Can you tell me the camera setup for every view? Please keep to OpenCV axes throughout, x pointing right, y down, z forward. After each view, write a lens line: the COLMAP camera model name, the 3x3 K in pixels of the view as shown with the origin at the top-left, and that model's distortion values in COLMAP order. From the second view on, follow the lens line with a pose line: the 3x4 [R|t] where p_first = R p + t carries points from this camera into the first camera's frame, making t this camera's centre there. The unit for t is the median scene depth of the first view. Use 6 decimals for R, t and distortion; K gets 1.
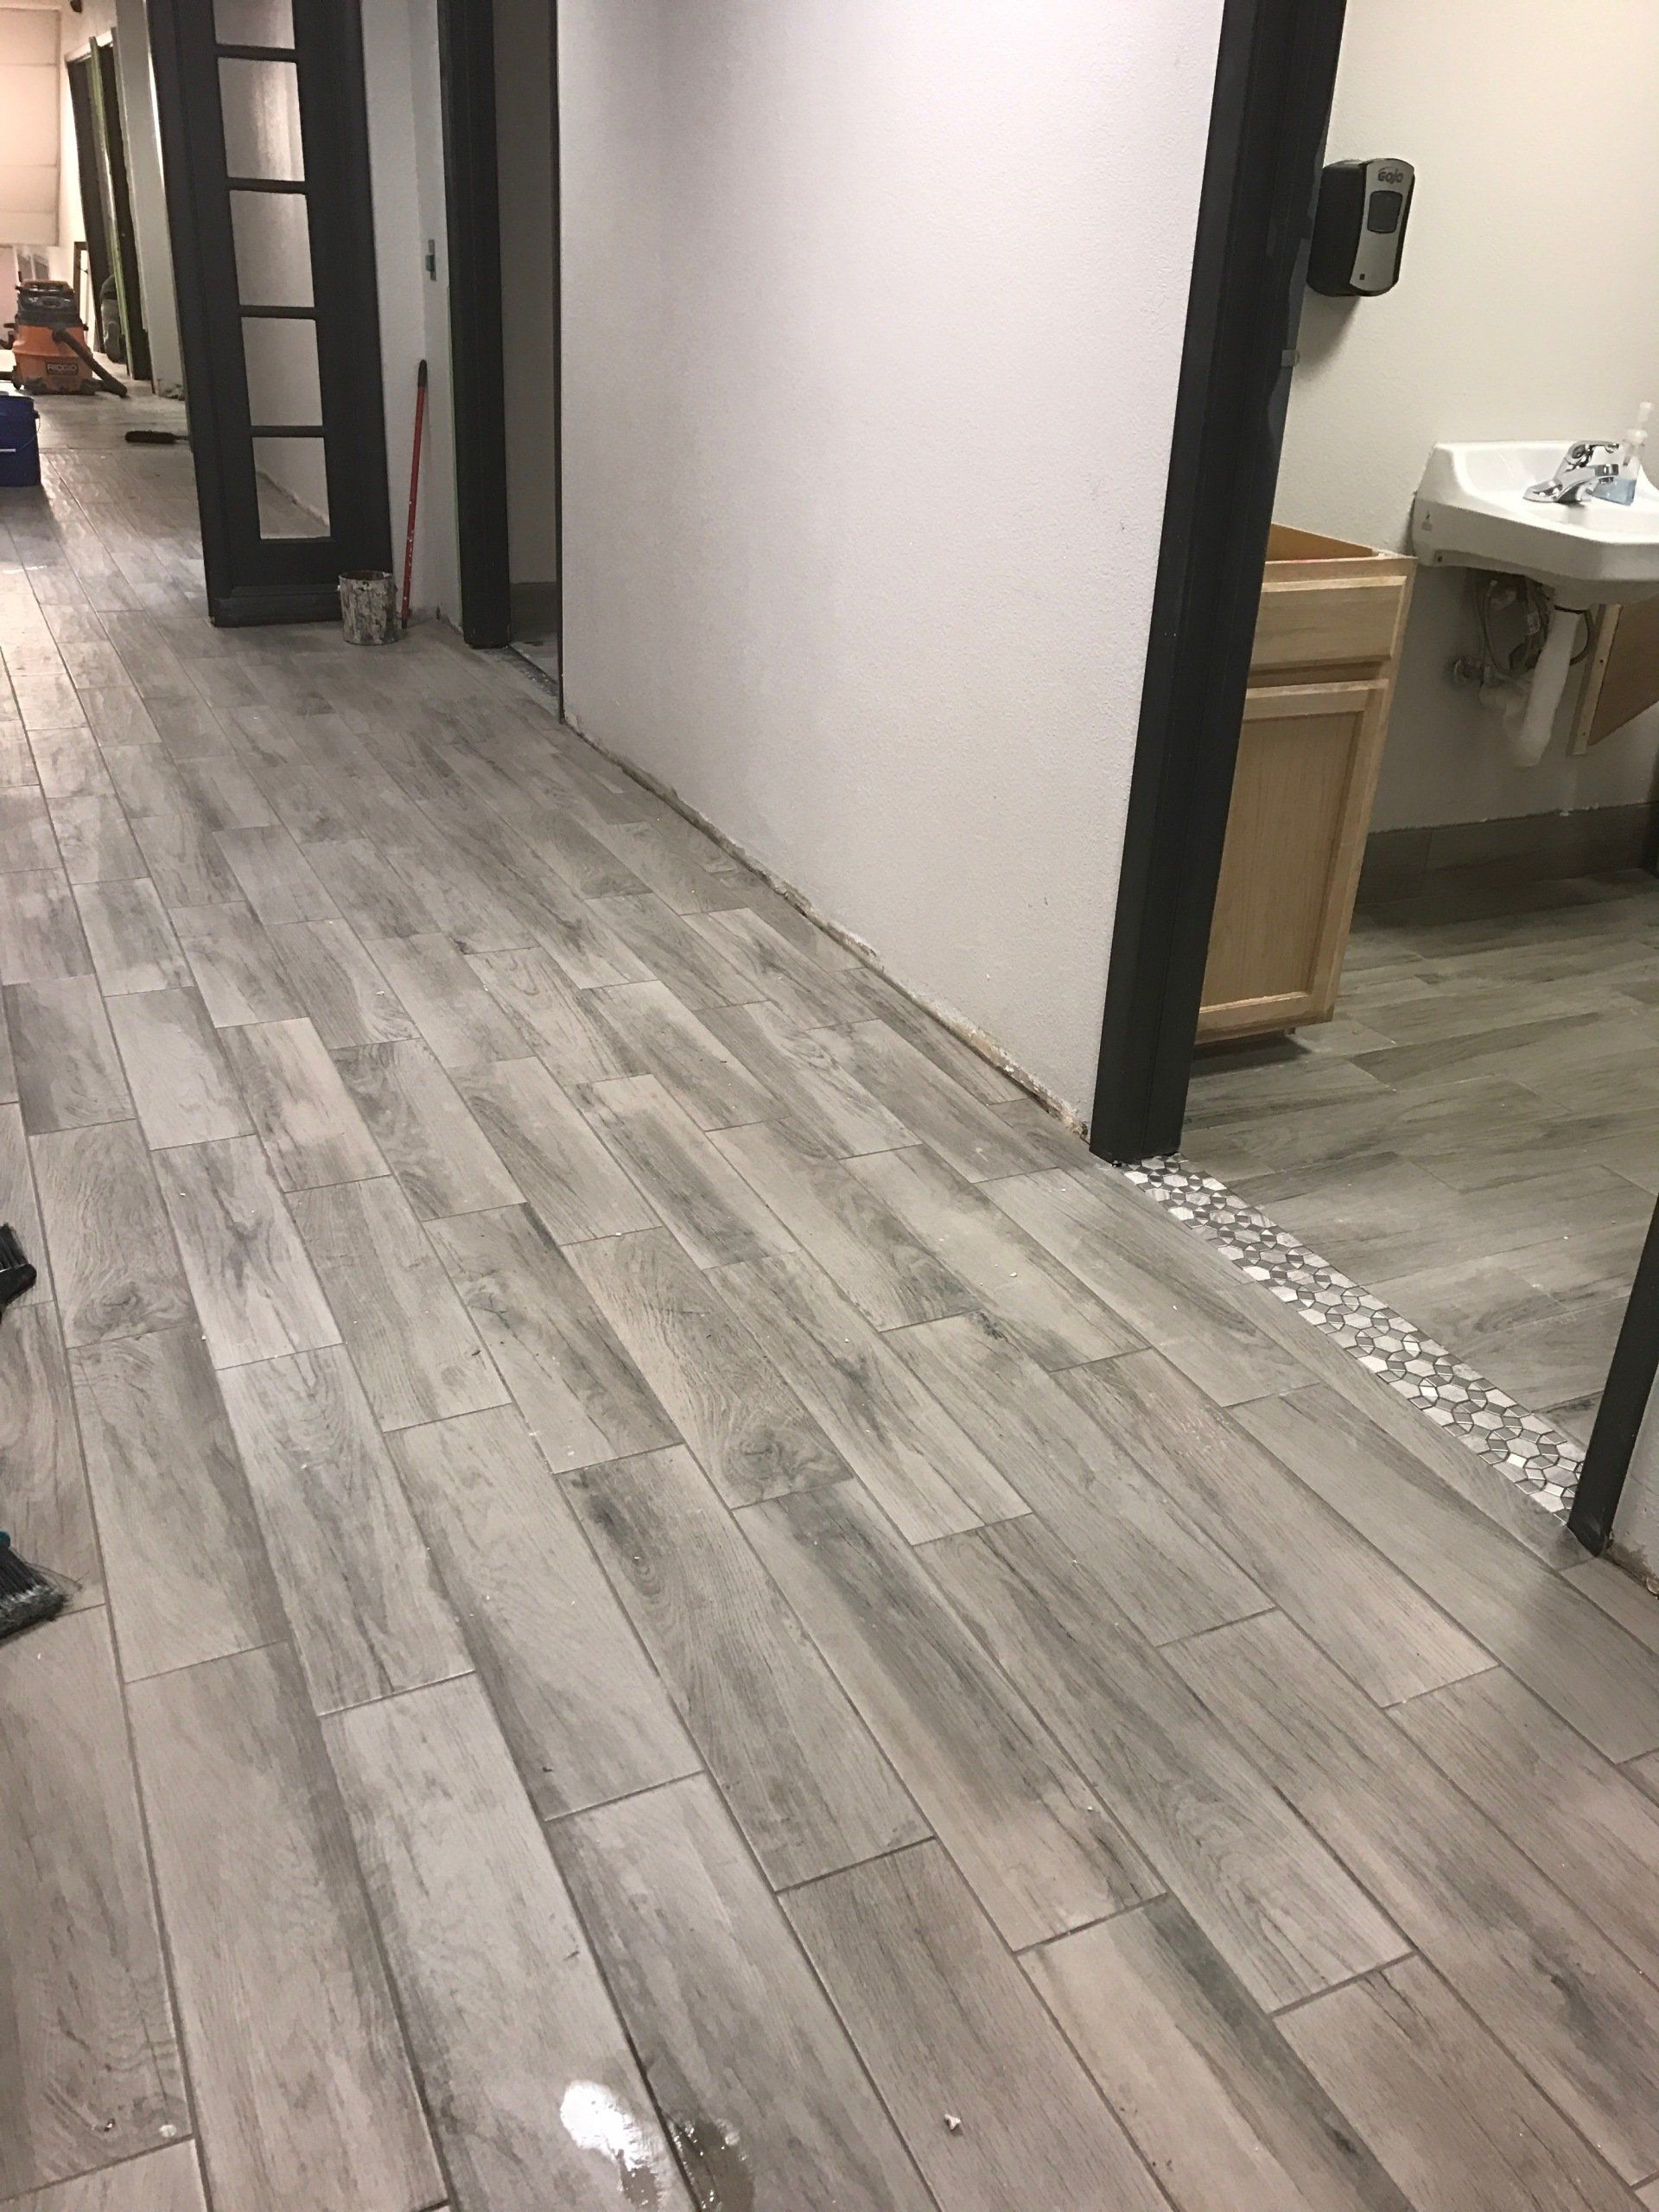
lens RADIAL K [[1856.9, 0, 837.0], [0, 1856.9, 1109.7], [0, 0, 1]] dist [0.033997, -0.055335]
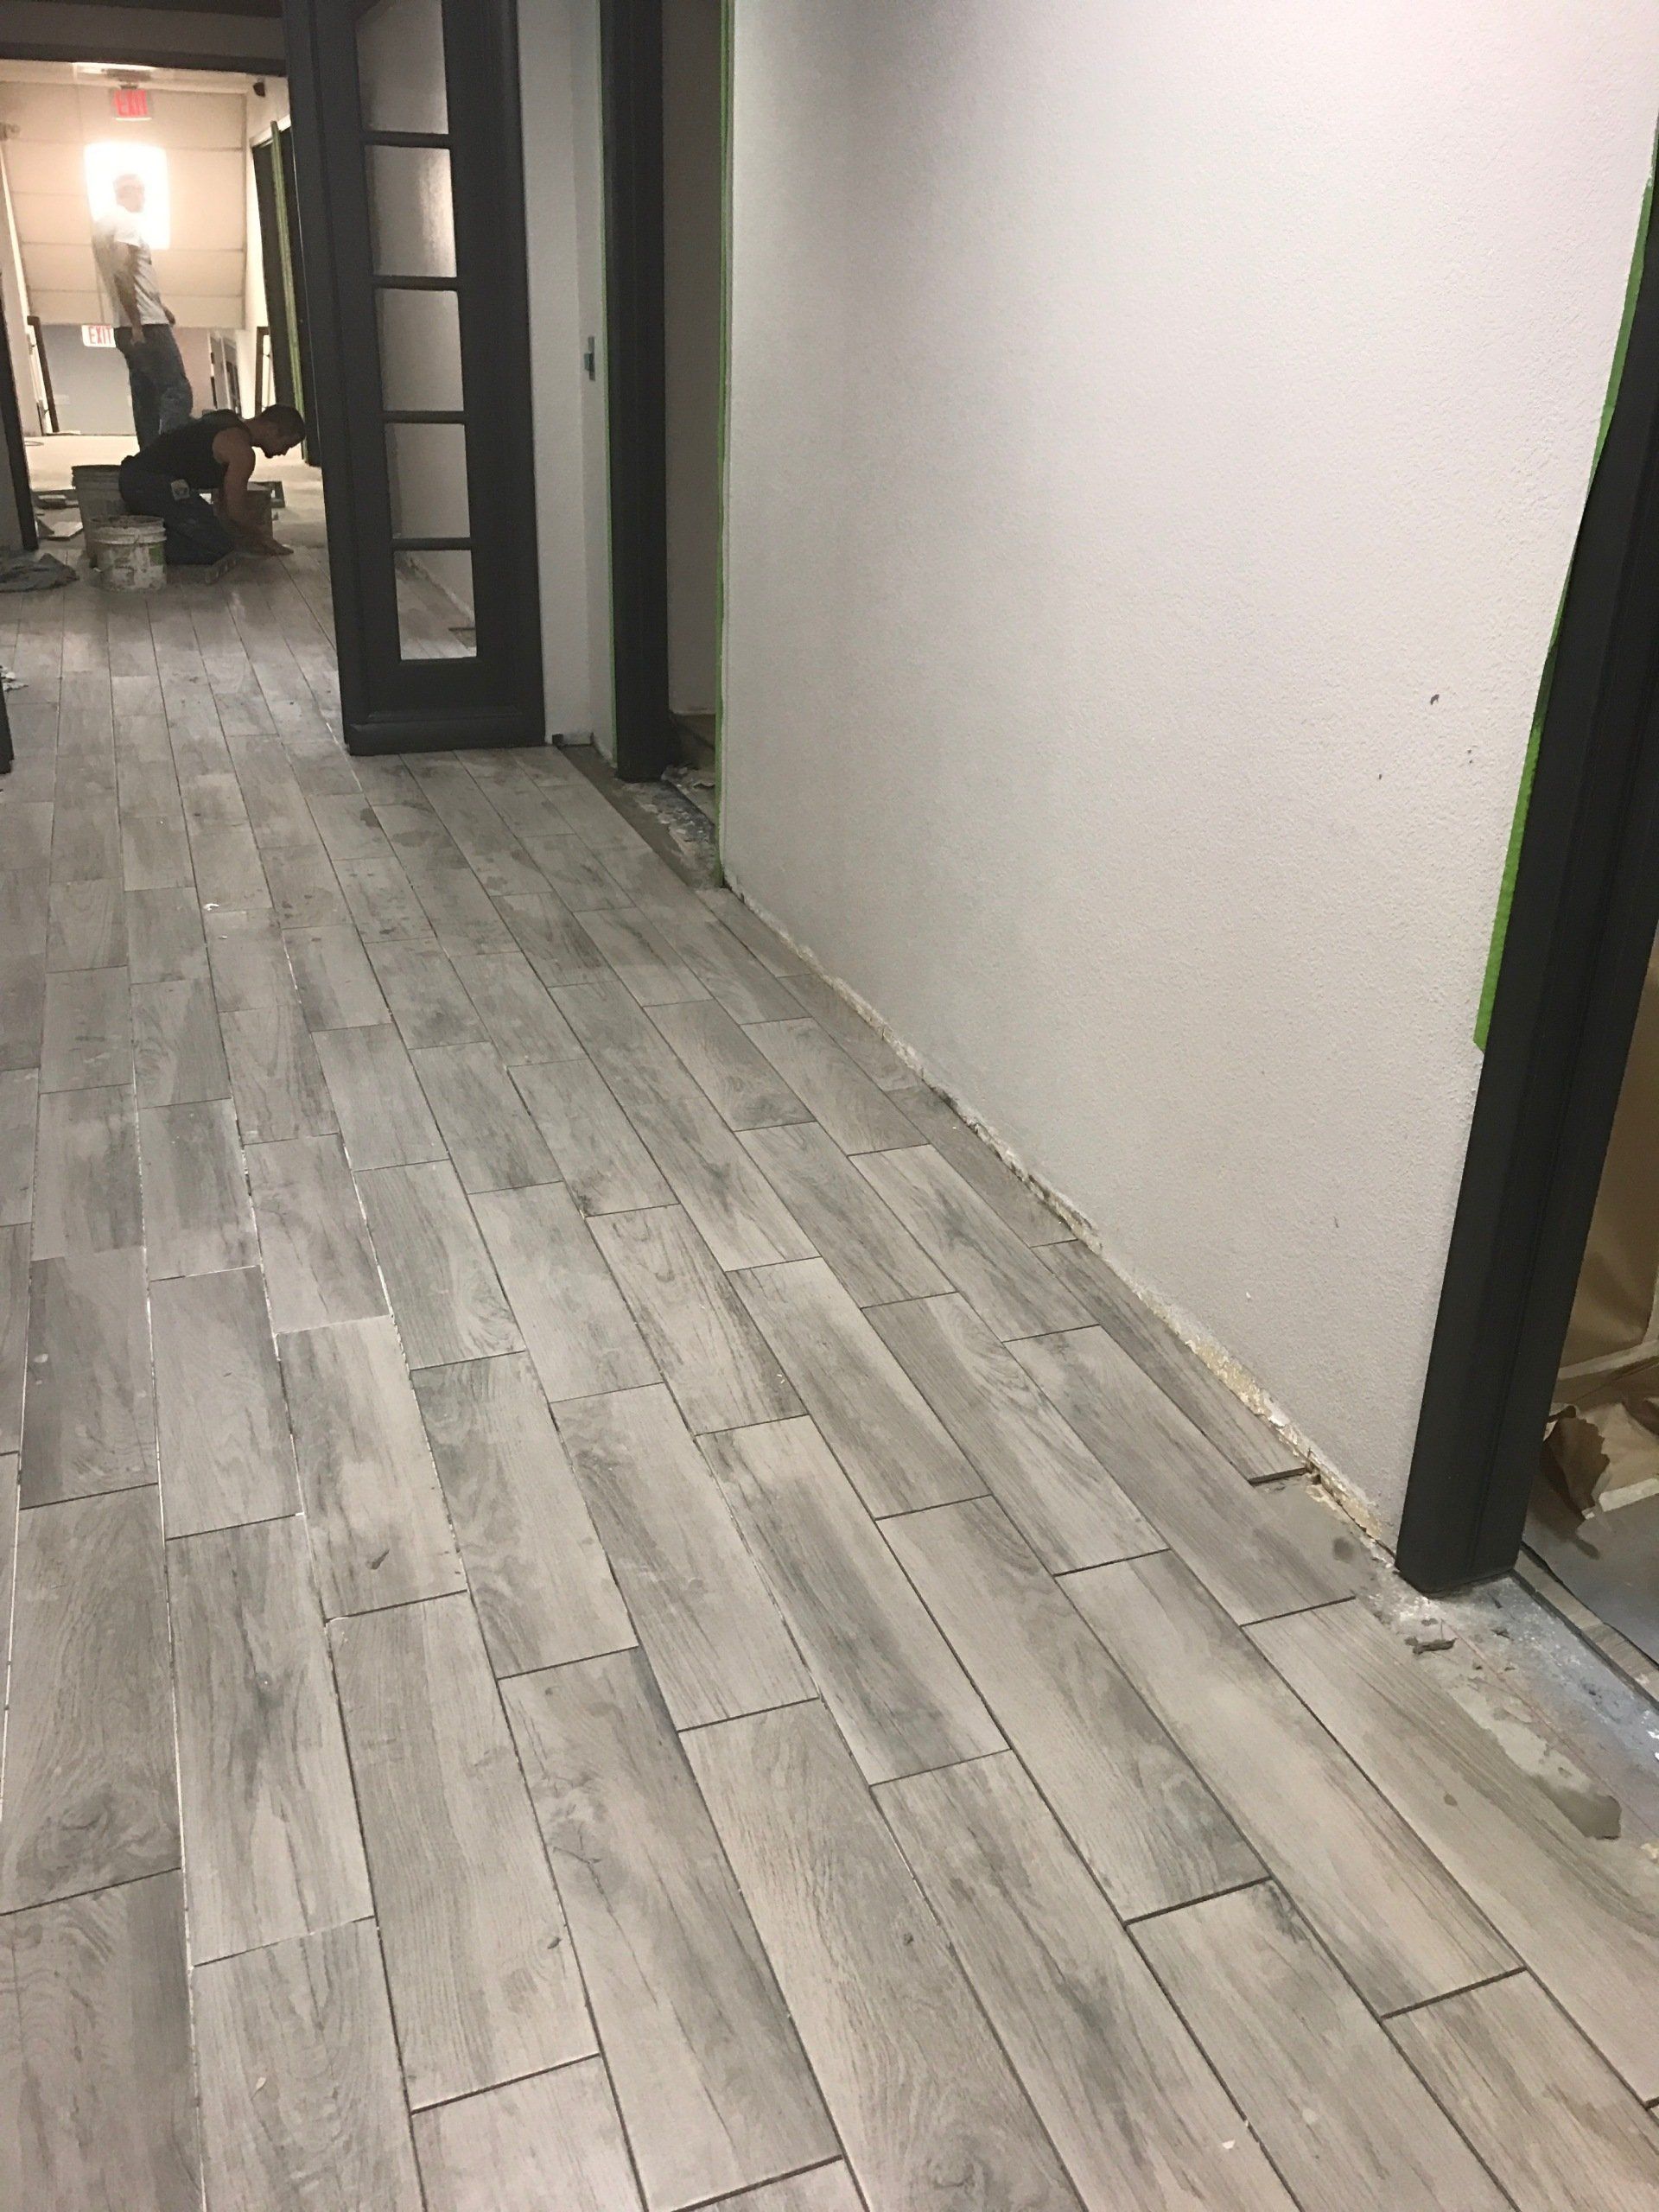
lens RADIAL K [[1856.9, 0, 826.9], [0, 1856.9, 1100.2], [0, 0, 1]] dist [0.033997, -0.055335]
pose [[0.995572, 0.019064, -0.092045, -0.024308], [-0.021937, 0.999300, -0.030313, -0.134679], [0.091402, 0.032198, 0.995293, 0.228455]]
